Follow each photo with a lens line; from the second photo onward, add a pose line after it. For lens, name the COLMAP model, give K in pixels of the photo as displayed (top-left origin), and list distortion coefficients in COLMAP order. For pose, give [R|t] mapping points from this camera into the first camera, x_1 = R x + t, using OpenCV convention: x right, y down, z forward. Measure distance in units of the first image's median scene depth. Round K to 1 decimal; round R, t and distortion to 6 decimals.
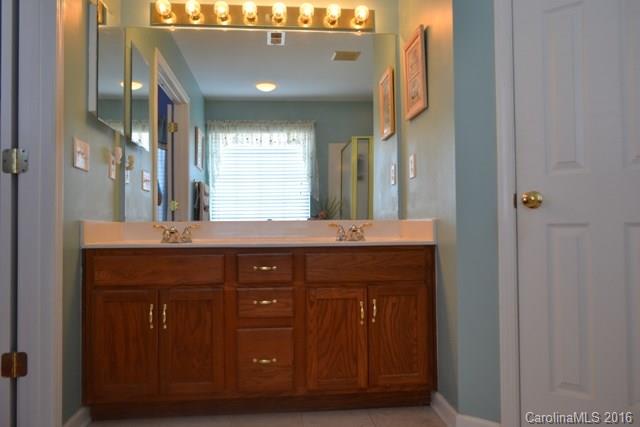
lens RADIAL K [[502.8, 0, 320.0], [0, 502.8, 213.5], [0, 0, 1]] dist [-0.009950, -0.000189]
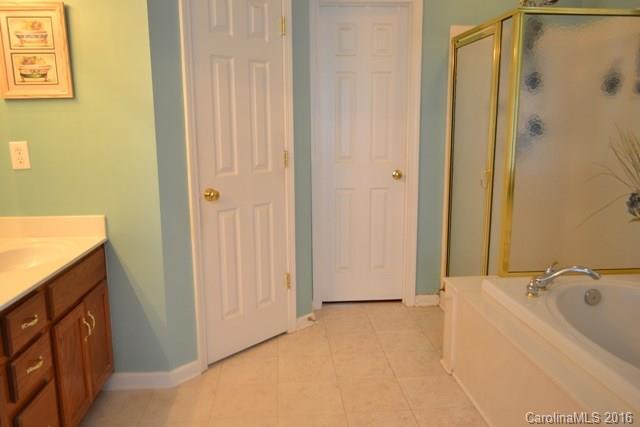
lens RADIAL K [[502.8, 0, 320.0], [0, 502.8, 213.5], [0, 0, 1]] dist [-0.009950, -0.000189]
pose [[0.013352, -0.159419, 0.987121, -0.928680], [-0.019789, 0.986973, 0.159663, -0.199538], [-0.999715, -0.021666, 0.010024, 0.664534]]
